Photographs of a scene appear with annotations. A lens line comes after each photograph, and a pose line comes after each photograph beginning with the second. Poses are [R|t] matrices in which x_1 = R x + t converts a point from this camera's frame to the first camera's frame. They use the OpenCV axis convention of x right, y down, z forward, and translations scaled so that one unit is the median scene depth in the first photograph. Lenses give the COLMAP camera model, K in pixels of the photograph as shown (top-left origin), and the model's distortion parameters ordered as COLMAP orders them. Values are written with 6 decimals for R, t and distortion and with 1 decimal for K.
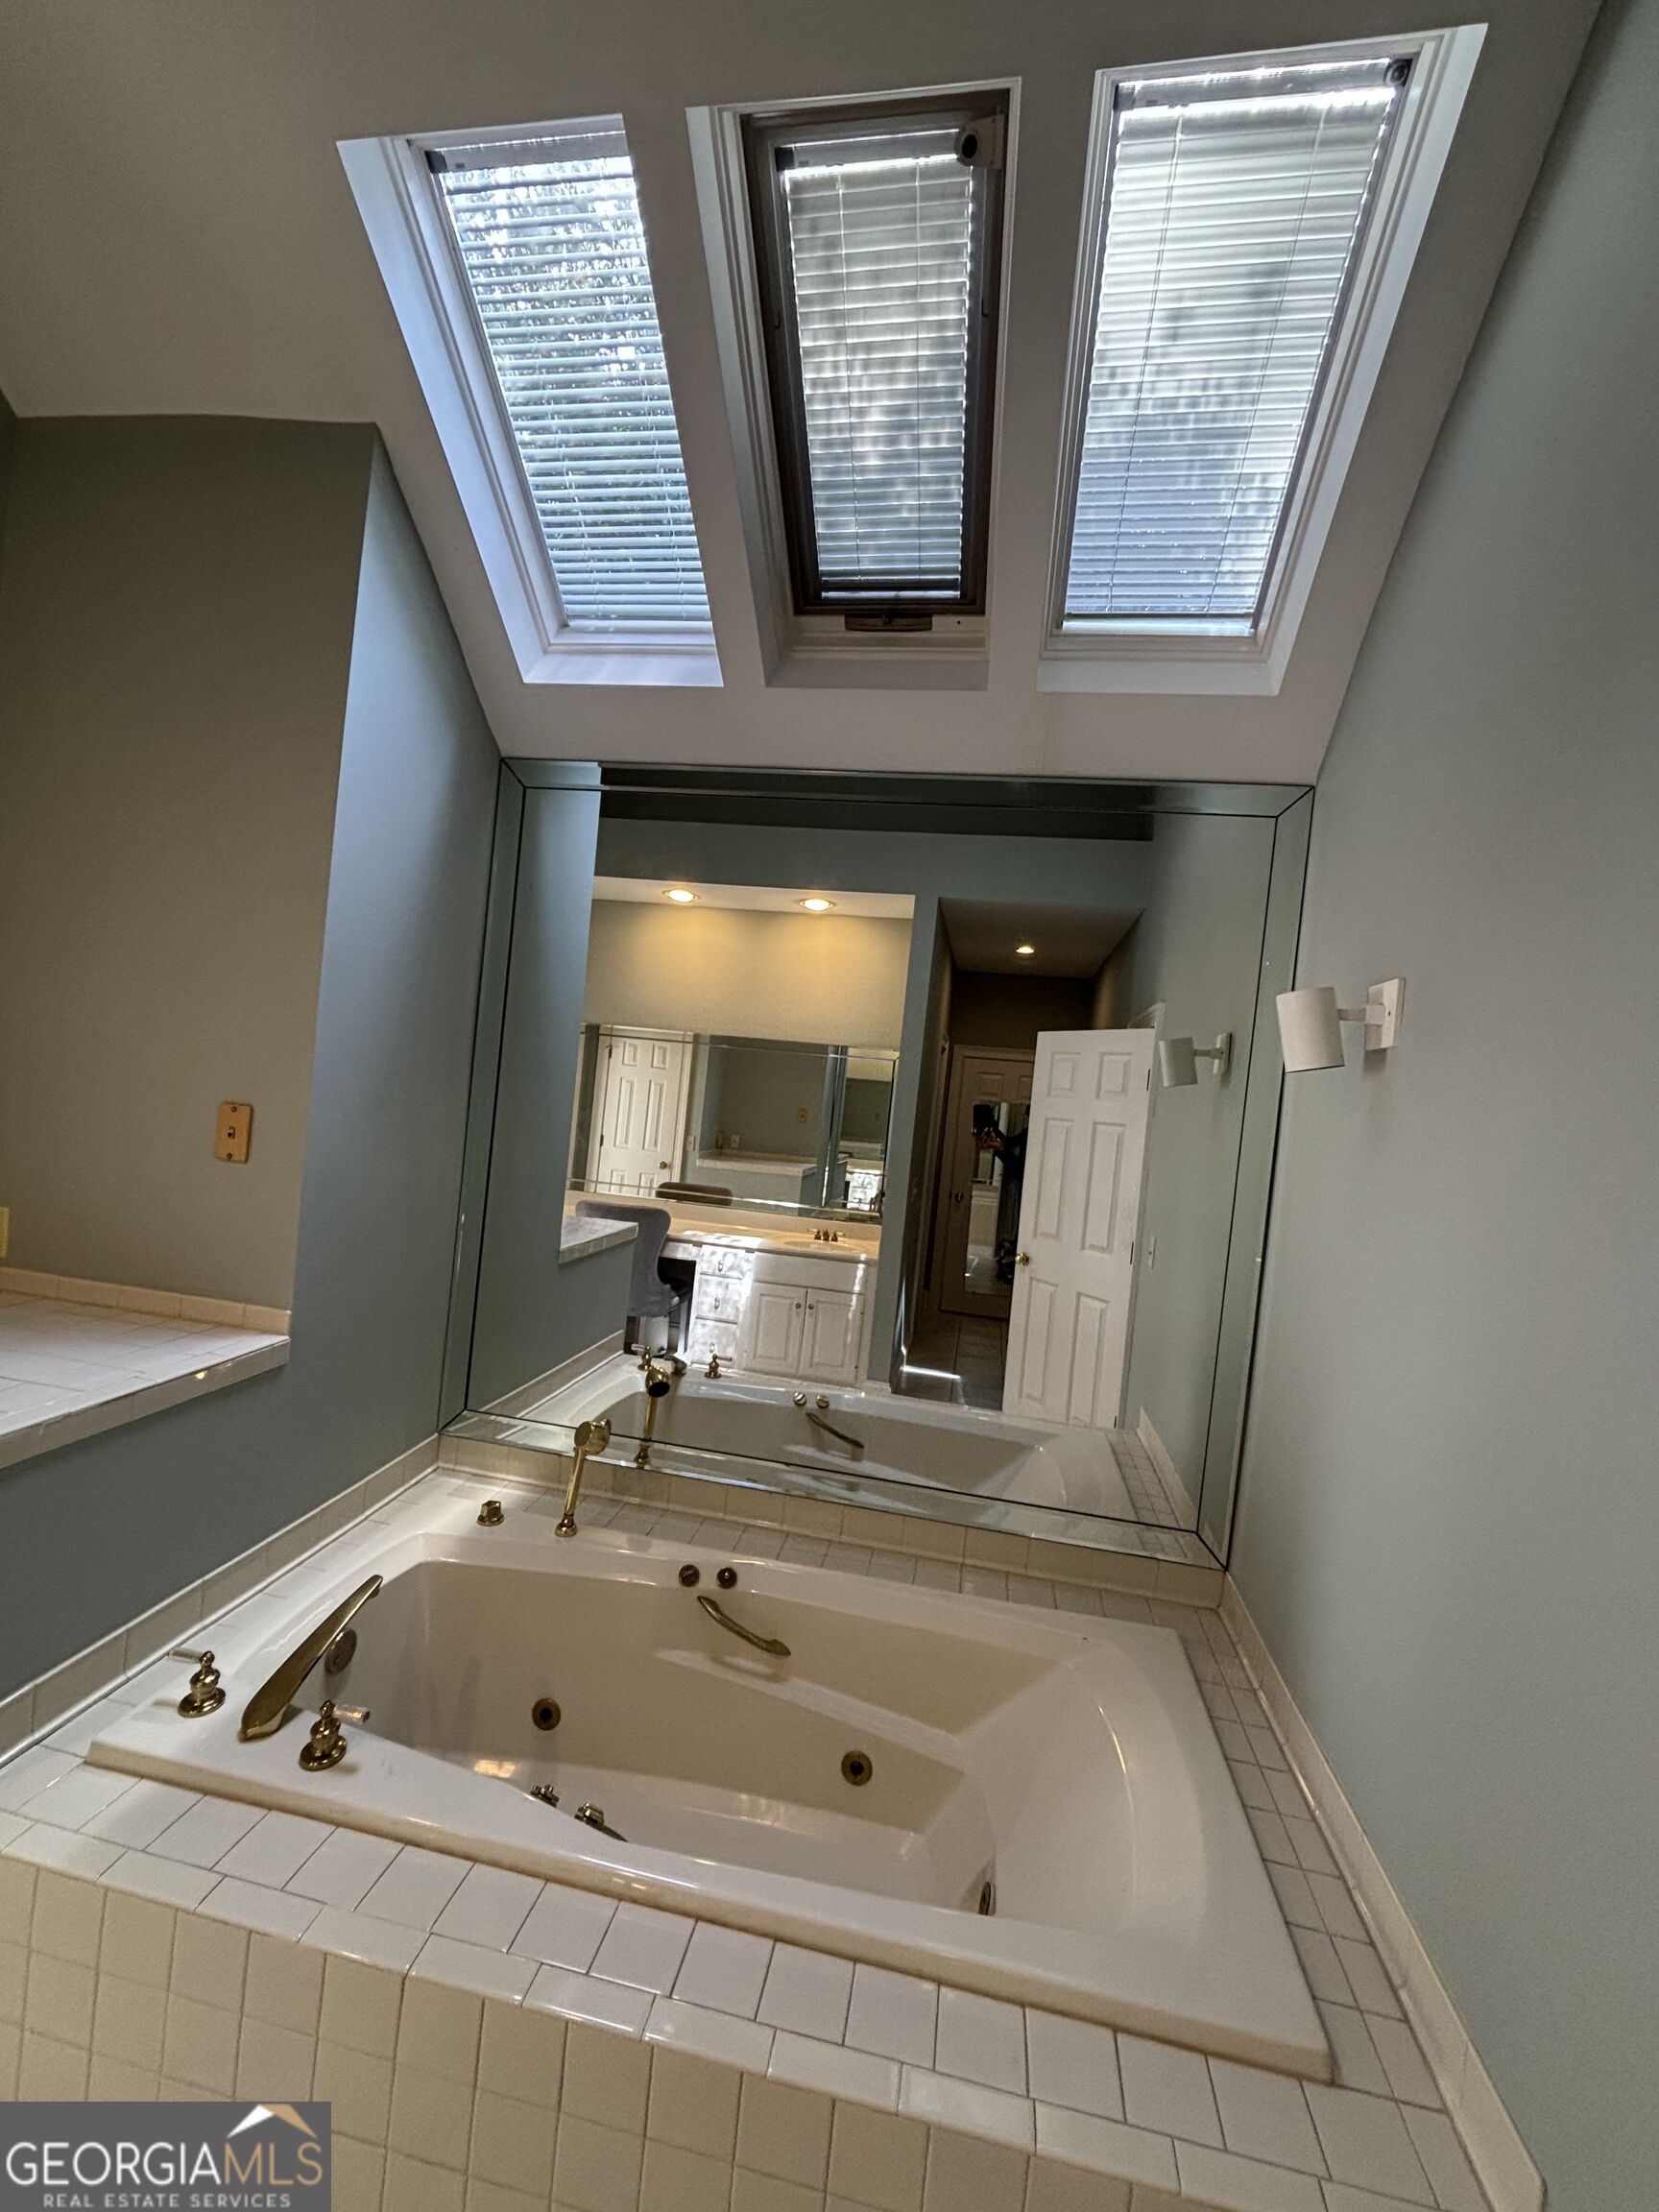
lens RADIAL K [[901.5, 0, 832.6], [0, 901.5, 1104.7], [0, 0, 1]] dist [-0.009176, 0.000681]
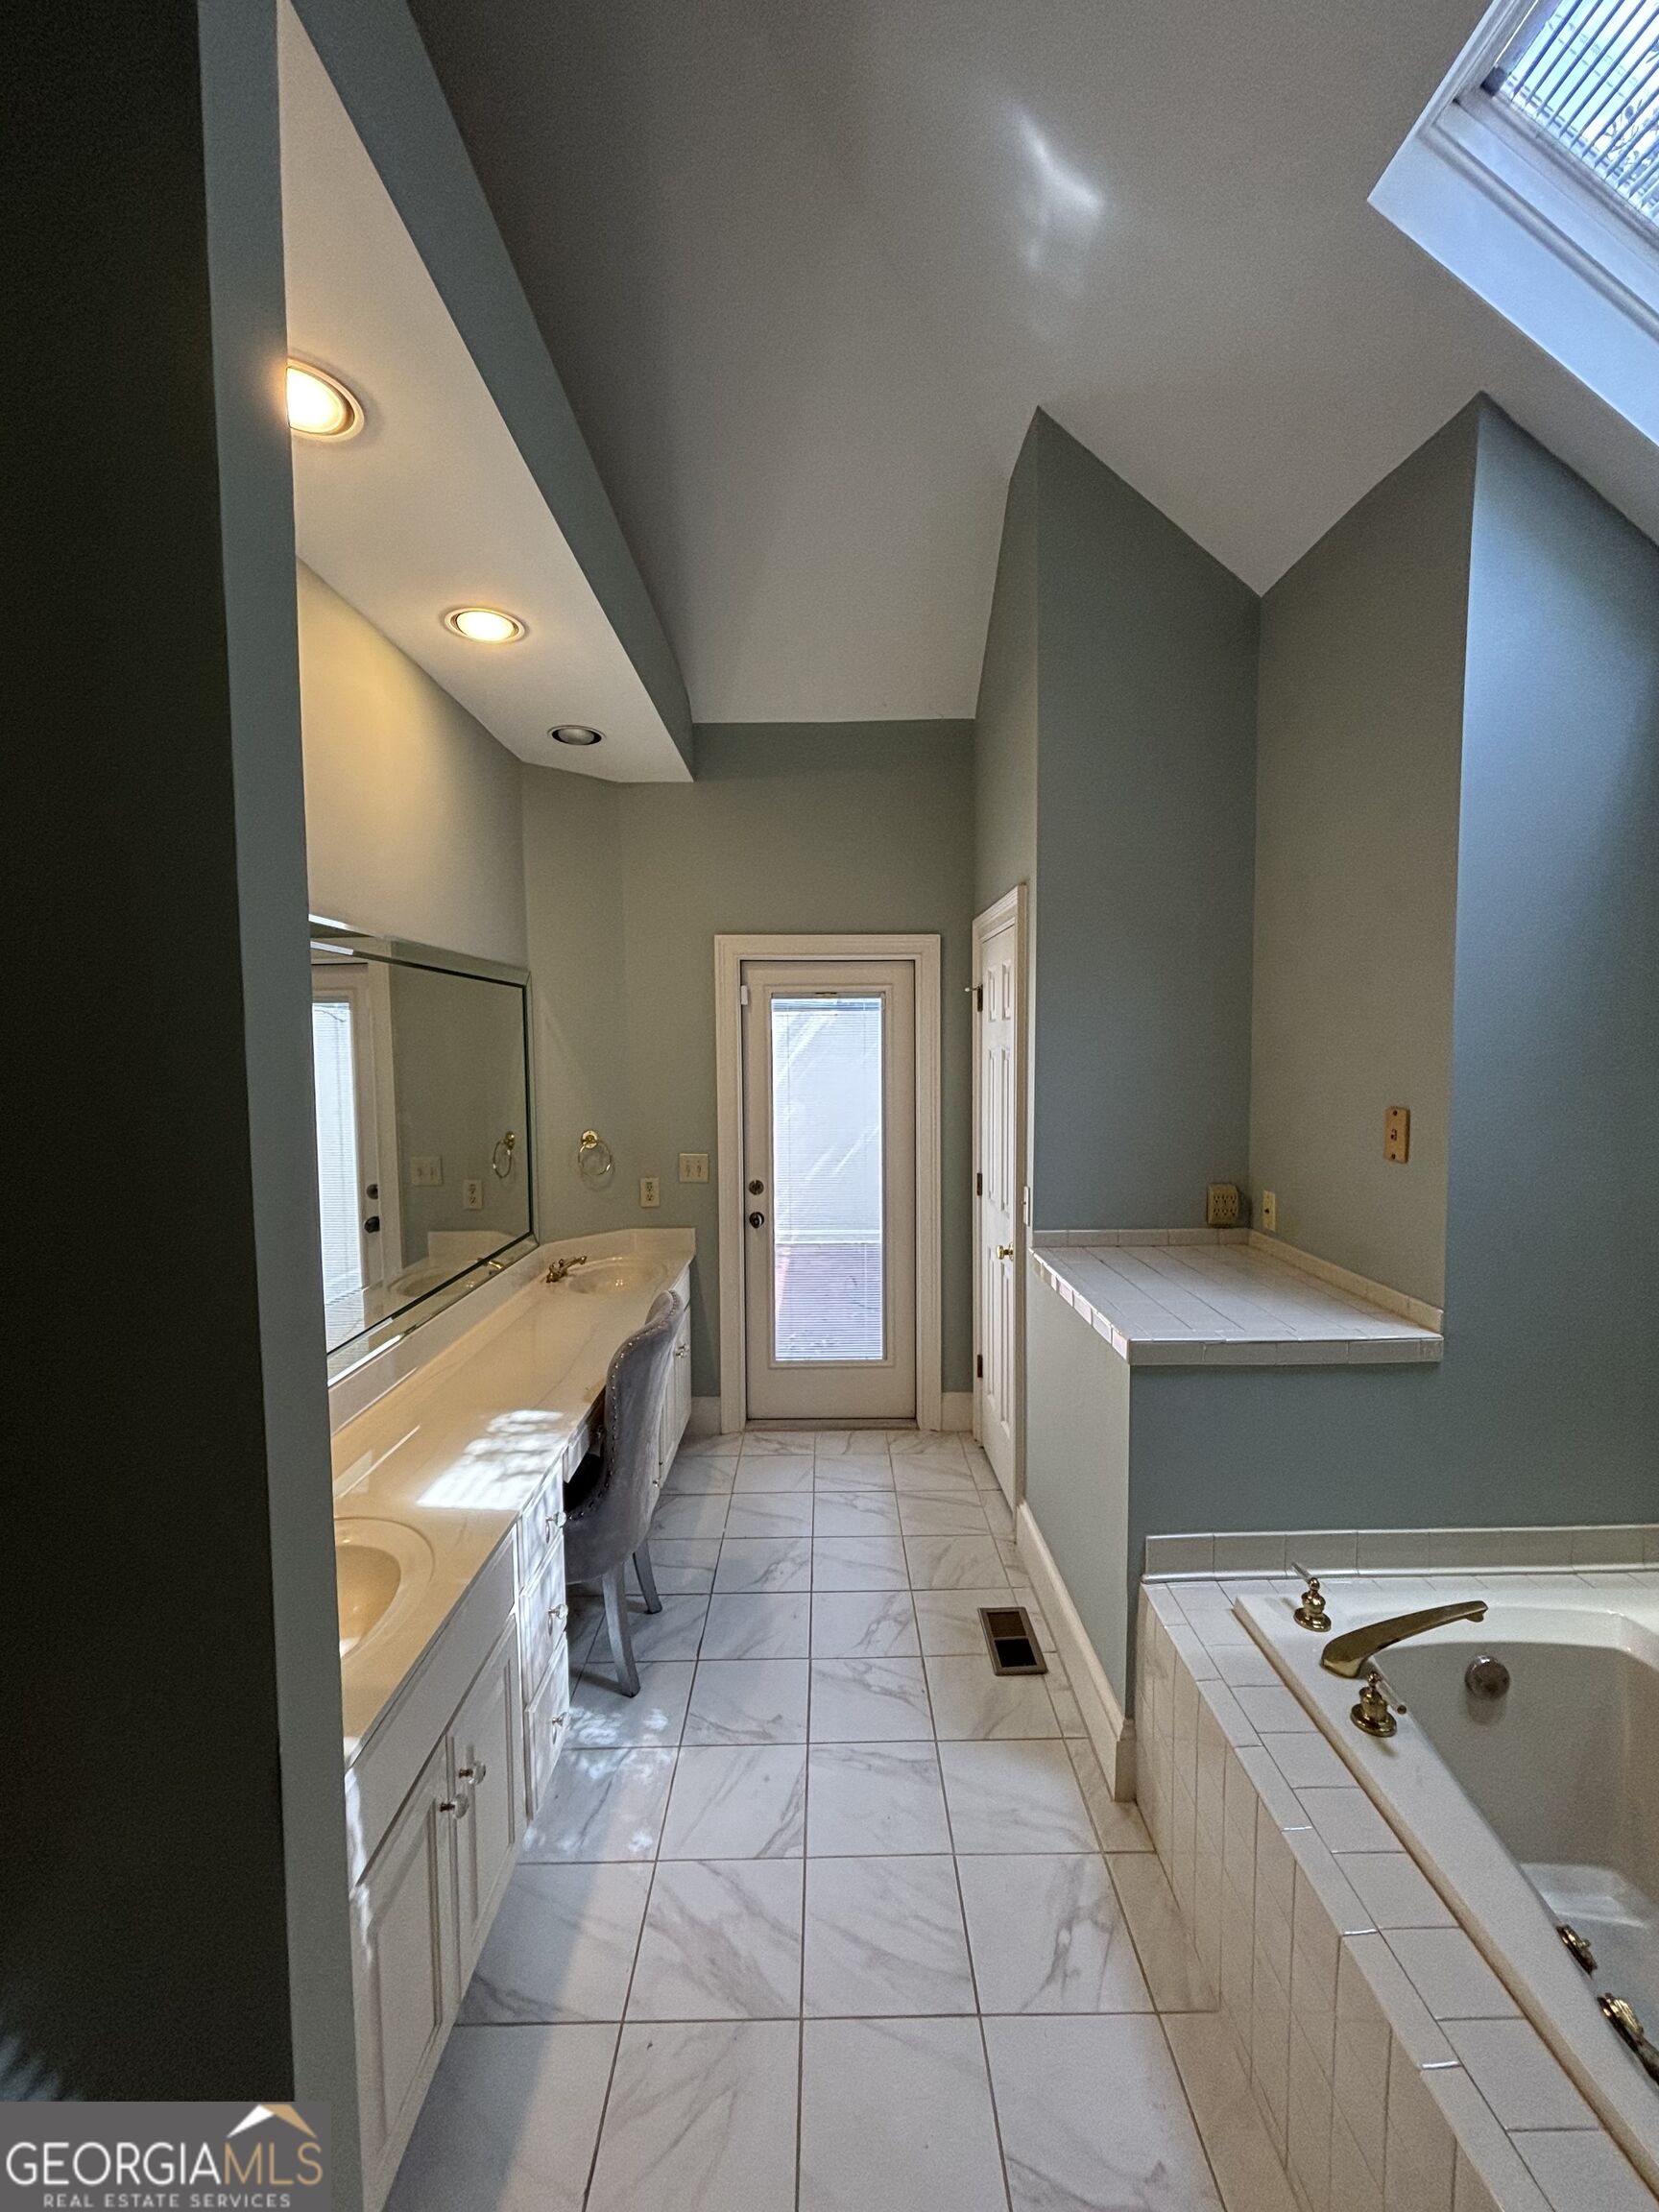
lens RADIAL K [[901.5, 0, 828.4], [0, 901.5, 1104.3], [0, 0, 1]] dist [-0.009176, 0.000681]
pose [[0.144597, -0.037900, -0.988765, 0.360173], [0.010363, 0.999269, -0.036787, 0.031743], [0.989436, -0.004928, 0.144884, 0.196998]]
